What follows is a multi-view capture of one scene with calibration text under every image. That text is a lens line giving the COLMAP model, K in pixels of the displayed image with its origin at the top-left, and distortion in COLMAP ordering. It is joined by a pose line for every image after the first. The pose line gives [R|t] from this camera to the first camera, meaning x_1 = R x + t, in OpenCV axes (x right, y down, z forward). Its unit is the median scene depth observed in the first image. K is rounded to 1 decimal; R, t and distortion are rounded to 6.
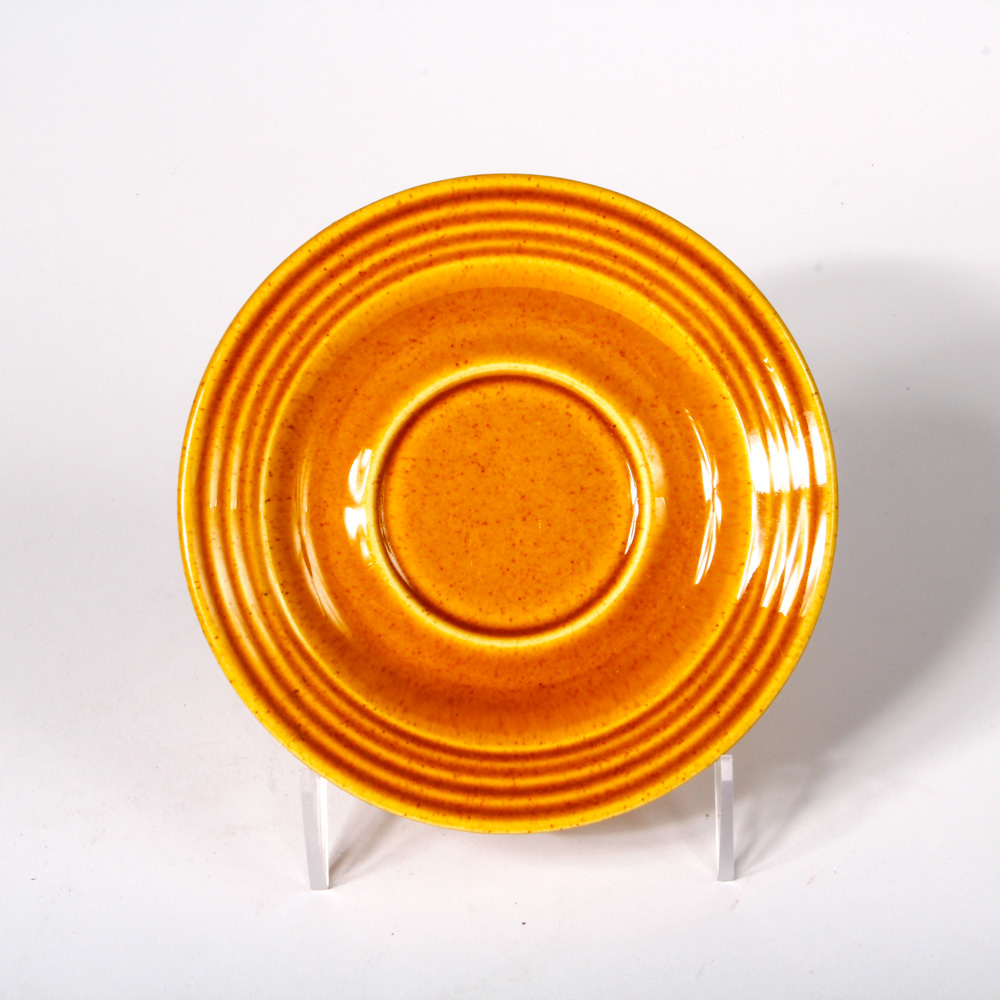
lens RADIAL K [[3335.2, 0, 503.6], [0, 3335.2, 499.0], [0, 0, 1]] dist [0.034980, 0.000000]
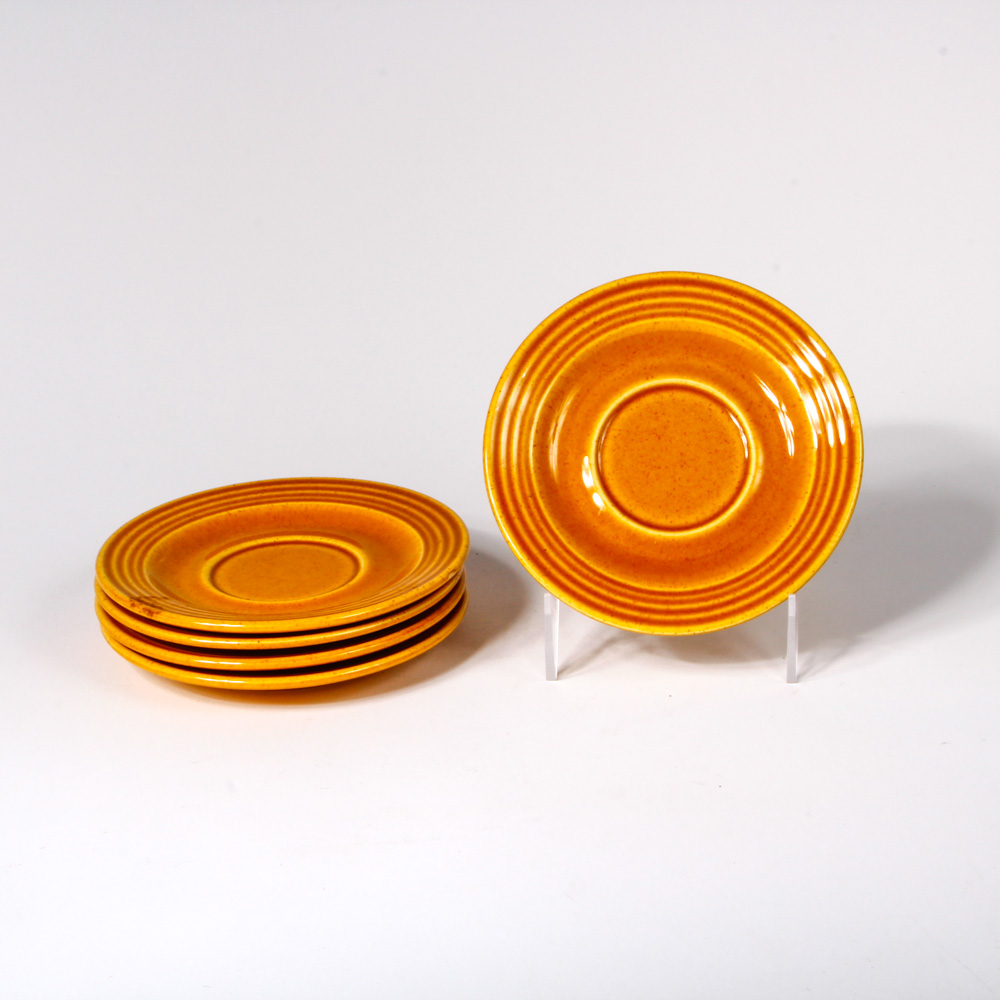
lens RADIAL K [[3335.2, 0, 498.1], [0, 3335.2, 501.1], [0, 0, 1]] dist [0.034980, 0.000000]
pose [[0.996118, 0.042511, -0.077086, 0.045627], [-0.058615, 0.973623, -0.220506, 0.412830], [0.065678, 0.224169, 0.972335, -0.685733]]
